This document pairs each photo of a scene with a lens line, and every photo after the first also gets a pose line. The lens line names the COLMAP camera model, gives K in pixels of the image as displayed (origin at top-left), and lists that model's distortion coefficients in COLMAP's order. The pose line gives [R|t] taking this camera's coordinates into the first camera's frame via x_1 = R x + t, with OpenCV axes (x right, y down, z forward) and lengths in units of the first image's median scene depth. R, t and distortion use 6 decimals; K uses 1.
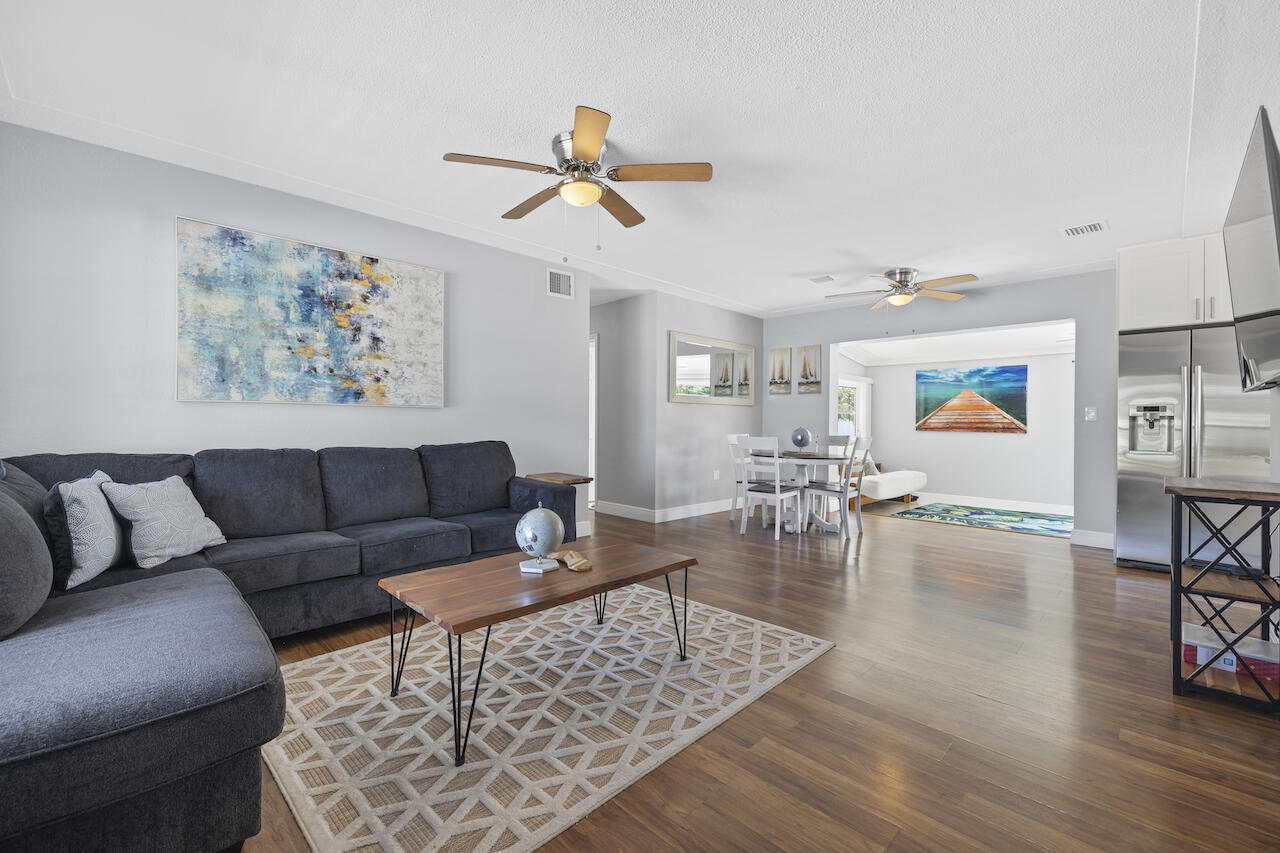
lens RADIAL K [[532.9, 0, 632.6], [0, 532.9, 432.1], [0, 0, 1]] dist [0.001471, 0.000310]
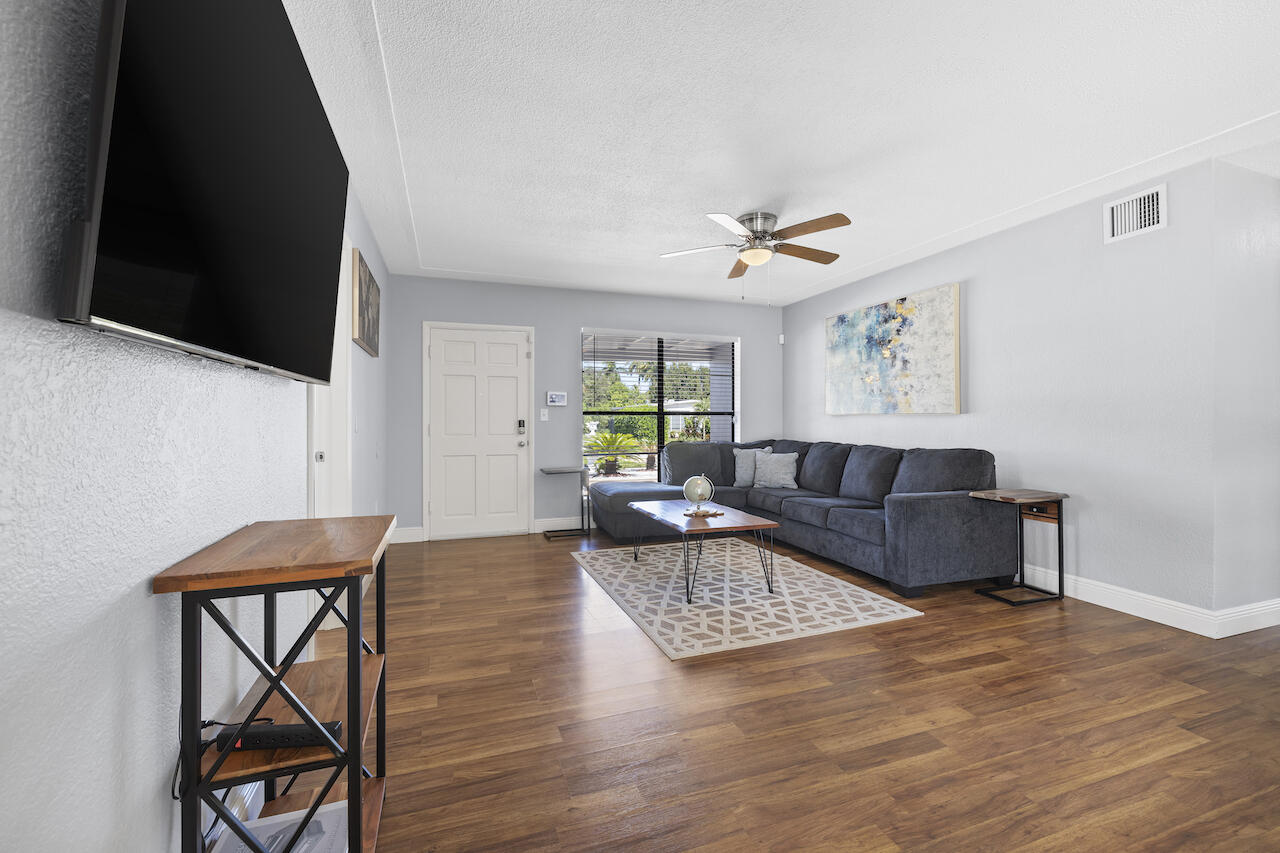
lens RADIAL K [[532.9, 0, 634.3], [0, 532.9, 418.7], [0, 0, 1]] dist [0.001471, 0.000310]
pose [[-0.417645, -0.012589, -0.908523, 0.947233], [-0.020767, 0.999775, -0.004308, -0.022673], [0.908373, 0.017068, -0.417813, 0.978389]]
